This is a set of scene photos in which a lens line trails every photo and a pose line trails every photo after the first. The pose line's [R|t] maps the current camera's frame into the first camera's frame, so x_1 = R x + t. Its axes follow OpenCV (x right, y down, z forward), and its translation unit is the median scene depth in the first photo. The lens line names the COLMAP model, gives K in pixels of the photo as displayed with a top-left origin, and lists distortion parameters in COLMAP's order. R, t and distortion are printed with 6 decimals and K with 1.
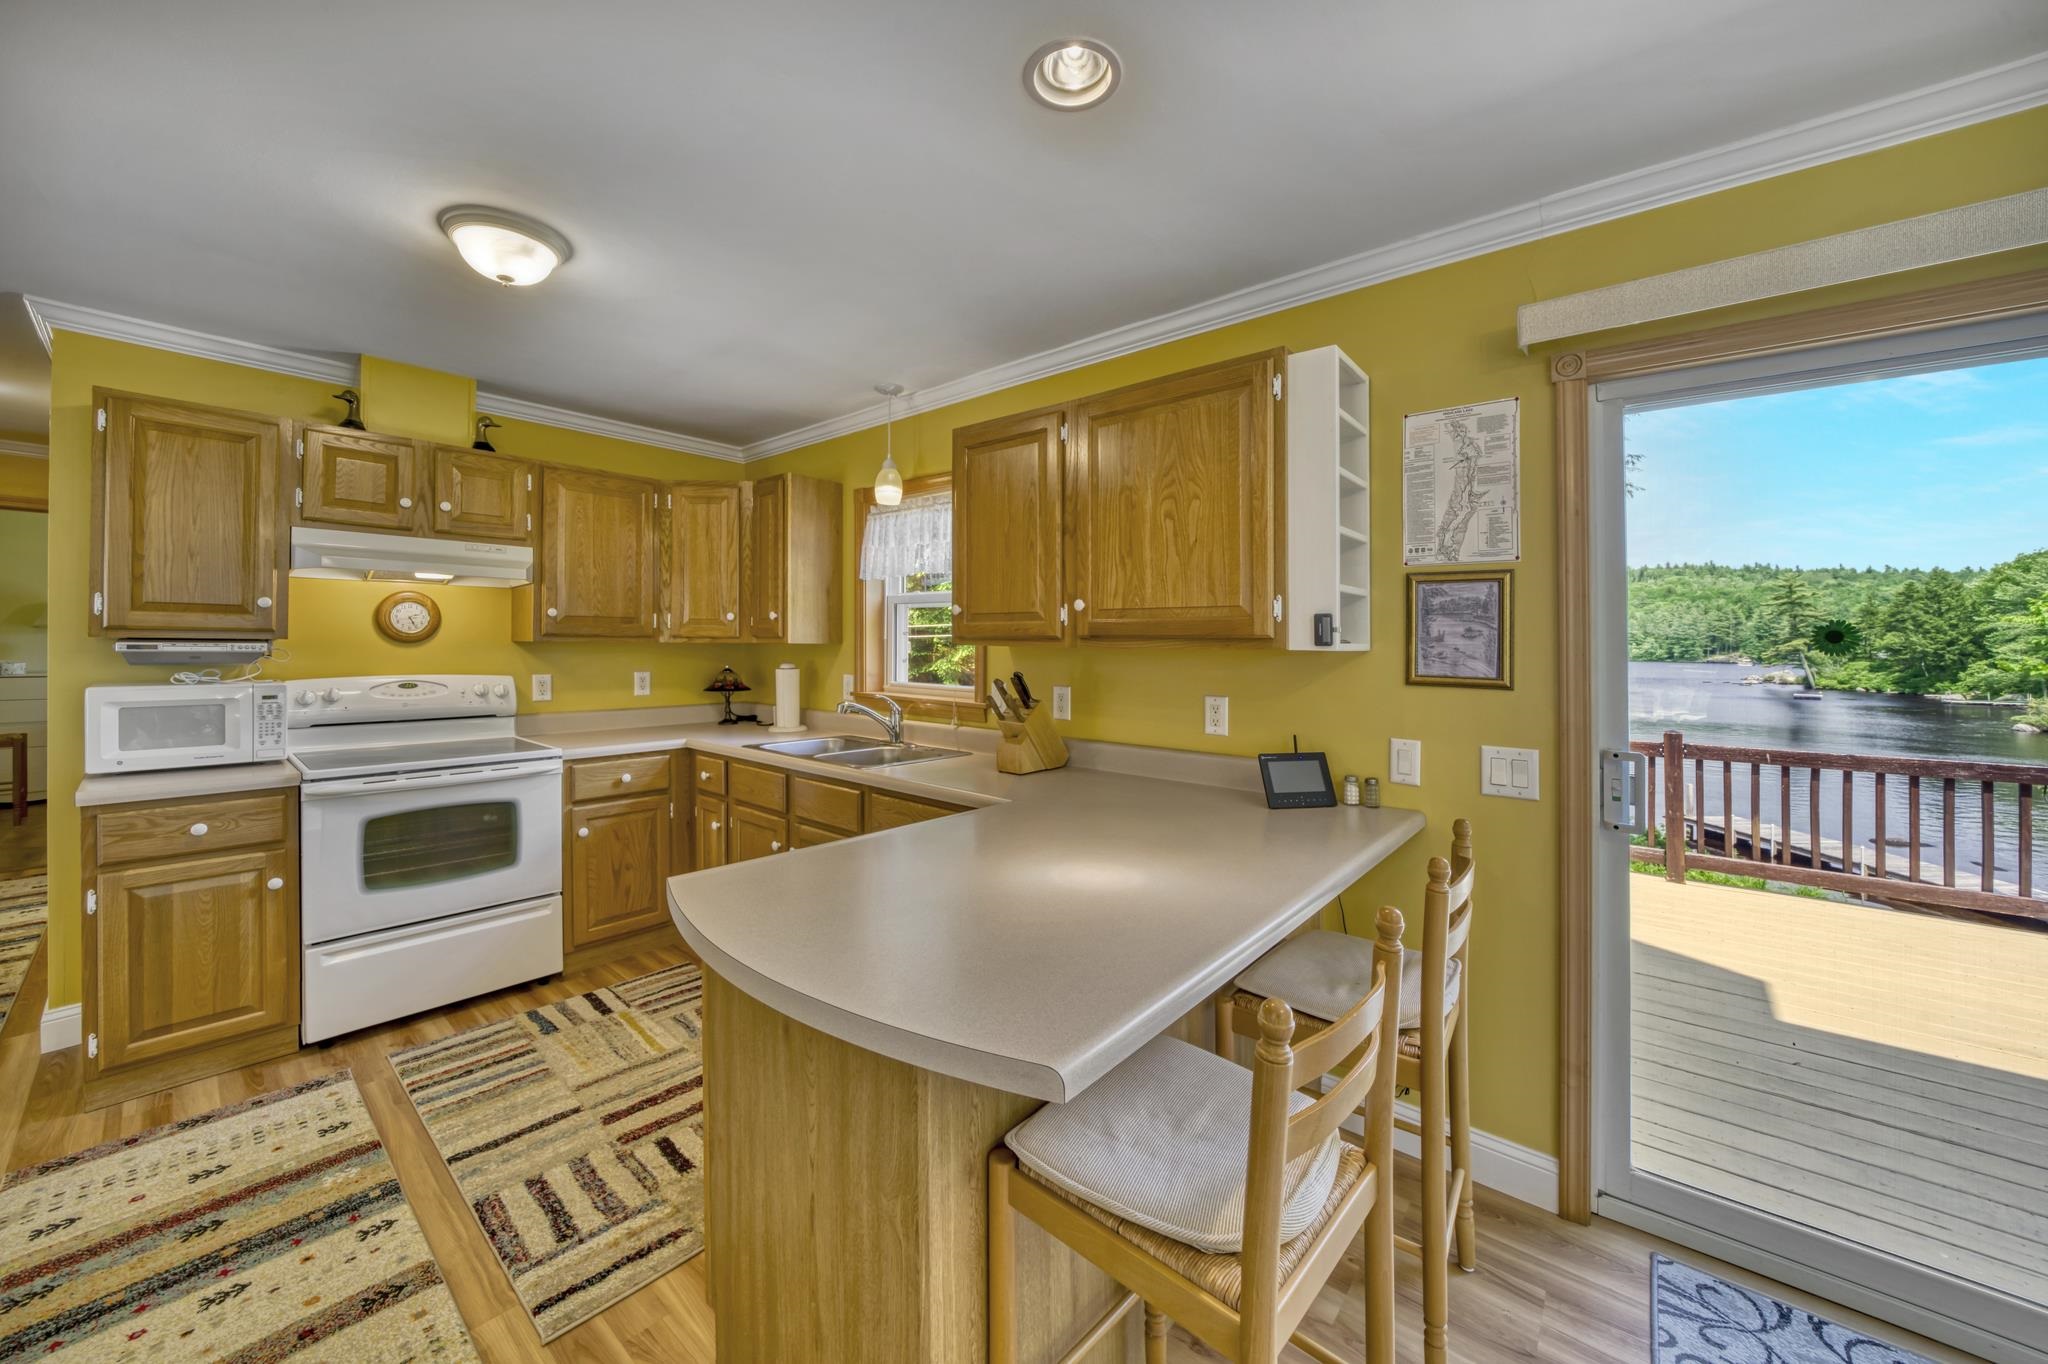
lens RADIAL K [[747.2, 0, 1013.8], [0, 747.2, 650.0], [0, 0, 1]] dist [-0.026339, 0.003459]
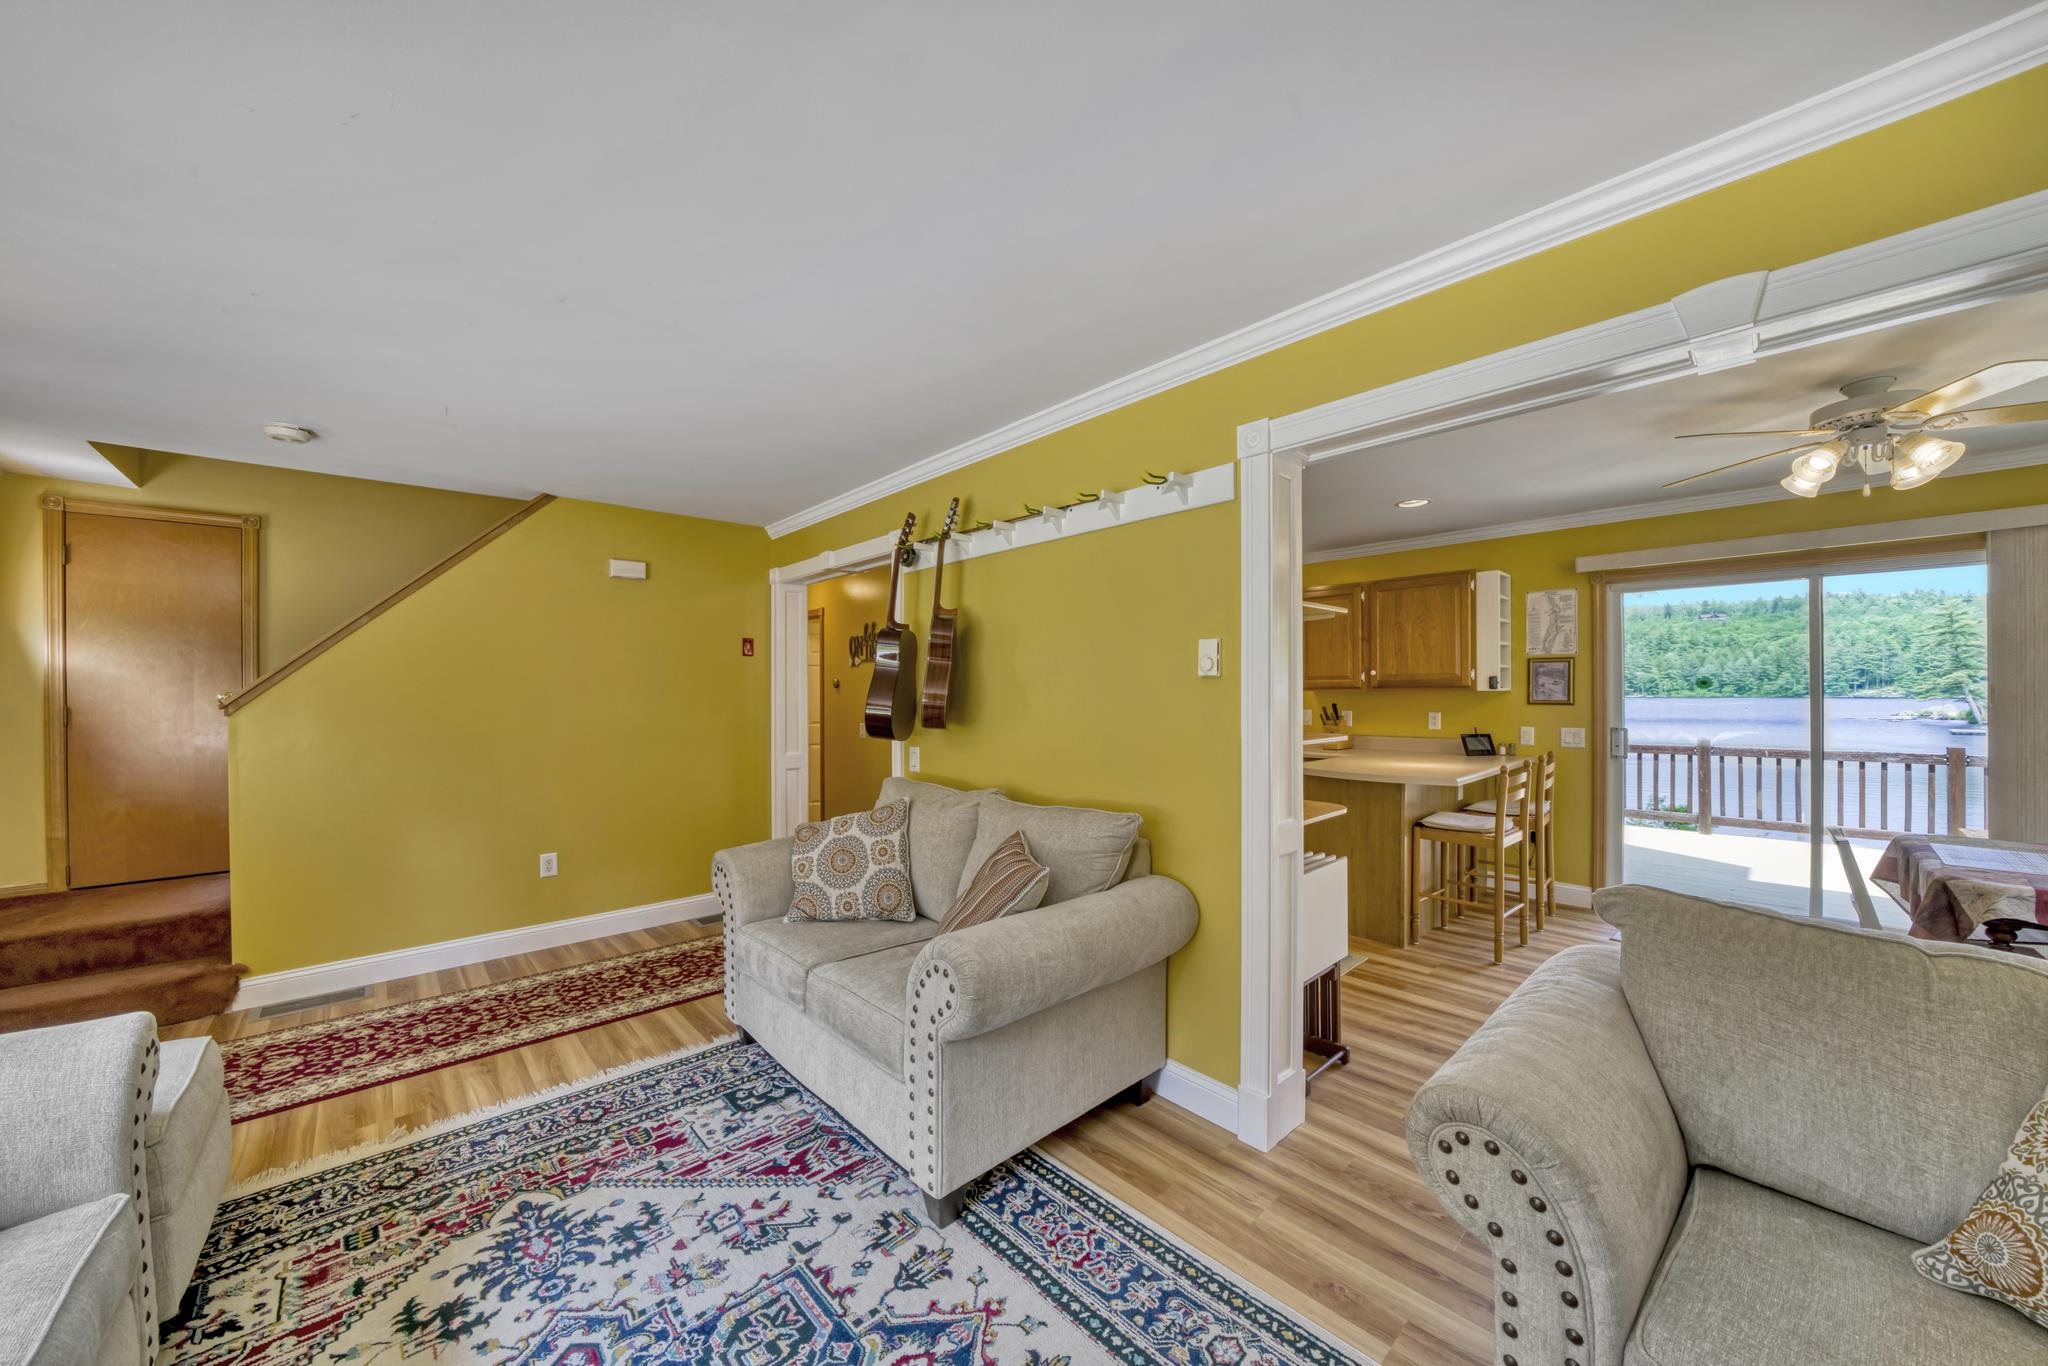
lens RADIAL K [[715.3, 0, 999.8], [0, 715.3, 711.1], [0, 0, 1]] dist [-0.025882, 0.003263]
pose [[0.990730, -0.013769, -0.135143, -0.643727], [0.016411, 0.999695, 0.018455, -0.001540], [0.134847, -0.020502, 0.990654, -1.123193]]
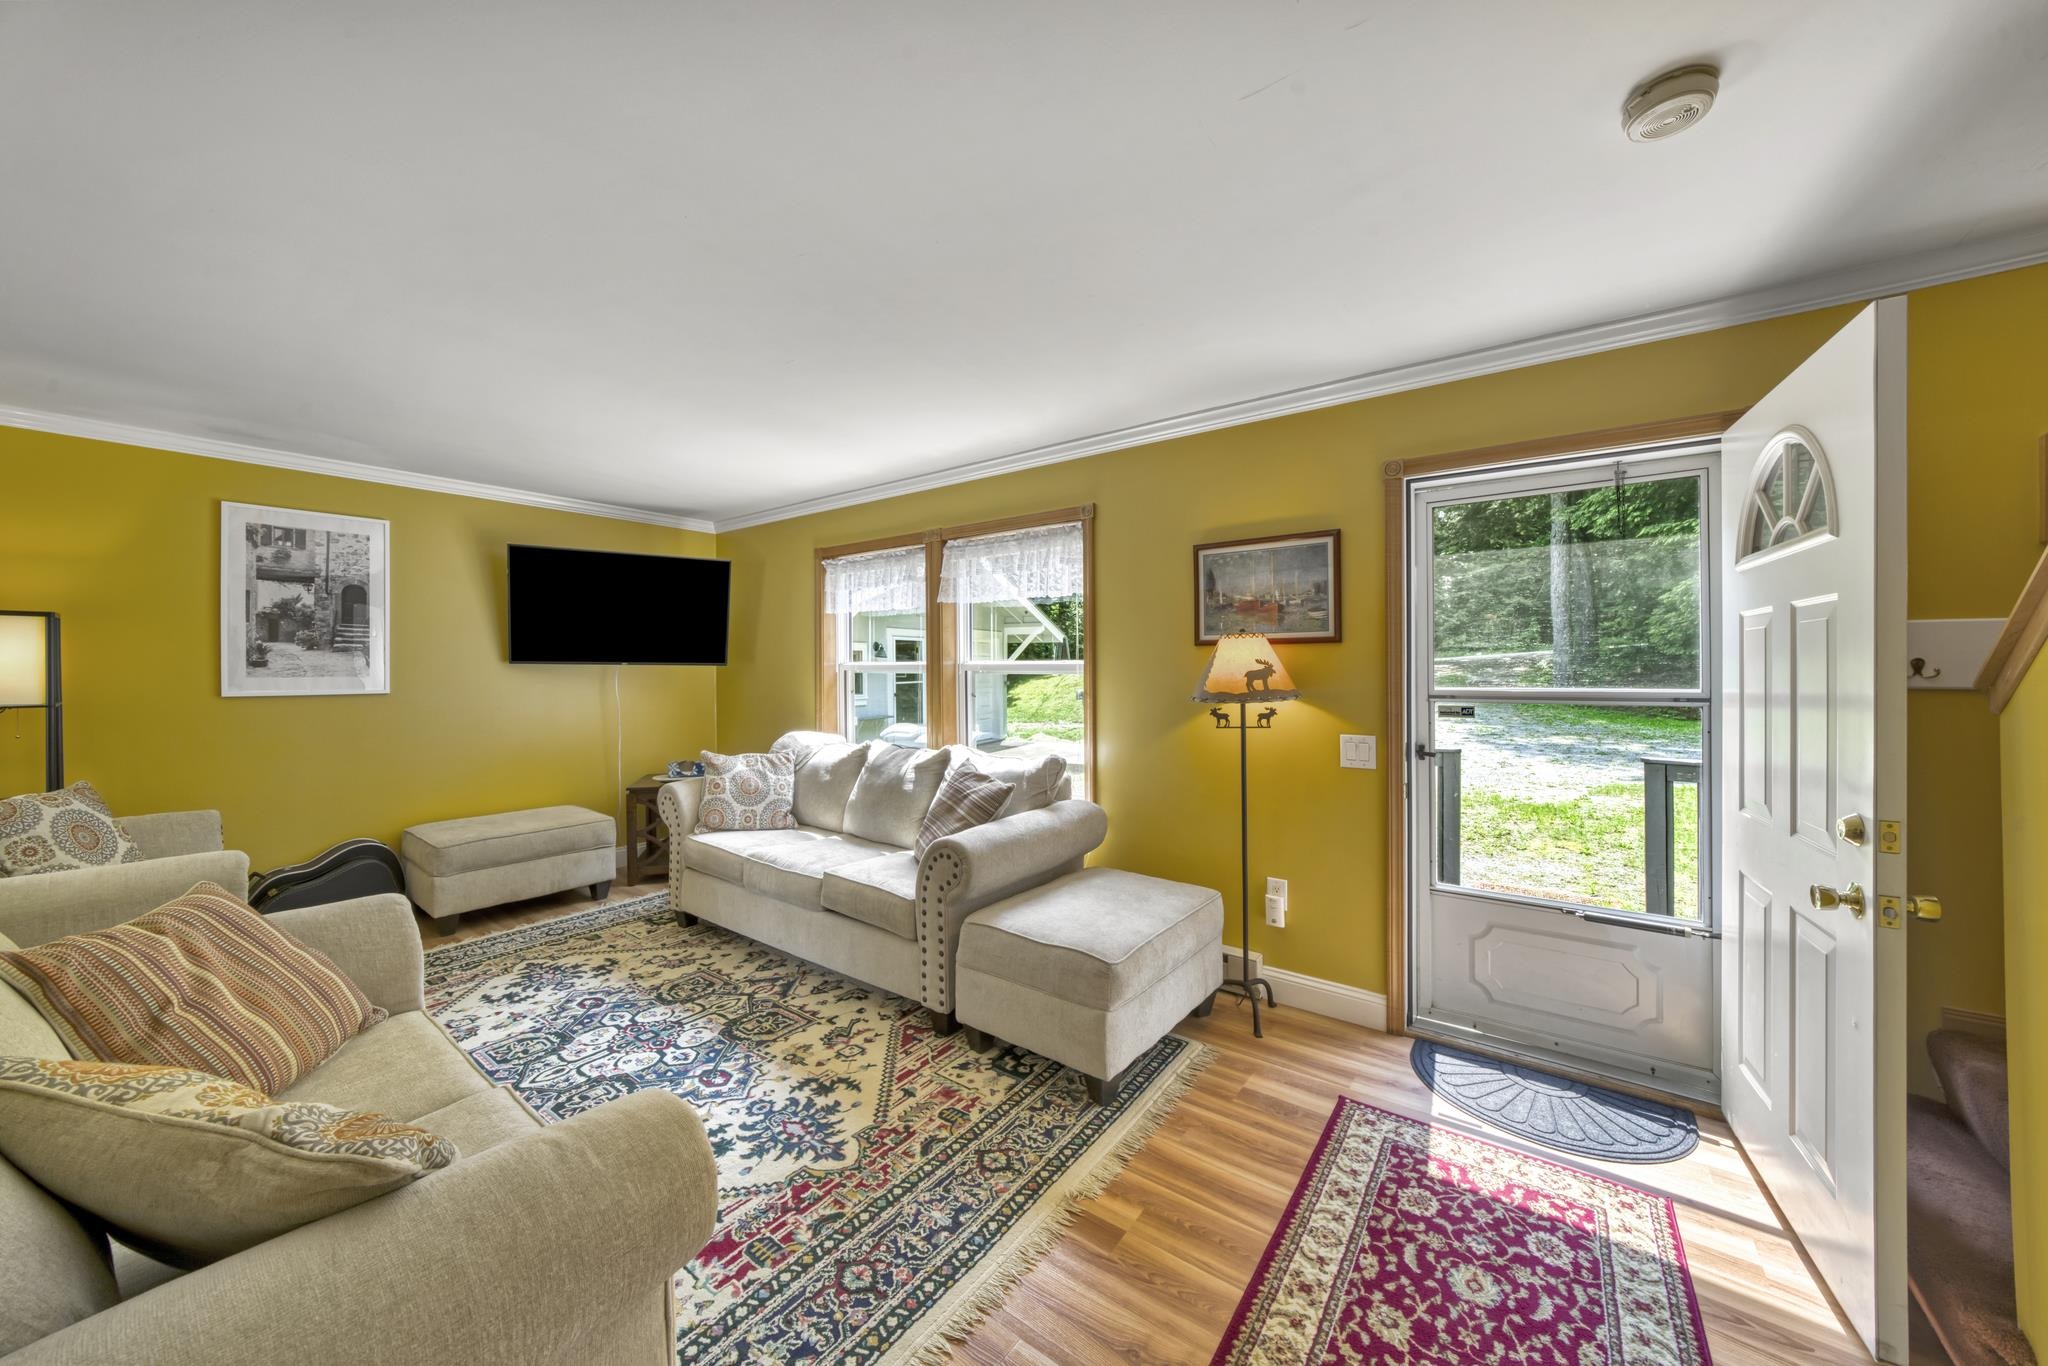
lens RADIAL K [[713.6, 0, 1007.5], [0, 713.6, 700.8], [0, 0, 1]] dist [-0.024070, -0.000044]
pose [[-0.998140, -0.011606, -0.059854, -1.353965], [-0.014495, 0.998739, 0.048063, -0.014743], [0.059221, 0.048842, -0.997049, 0.237562]]
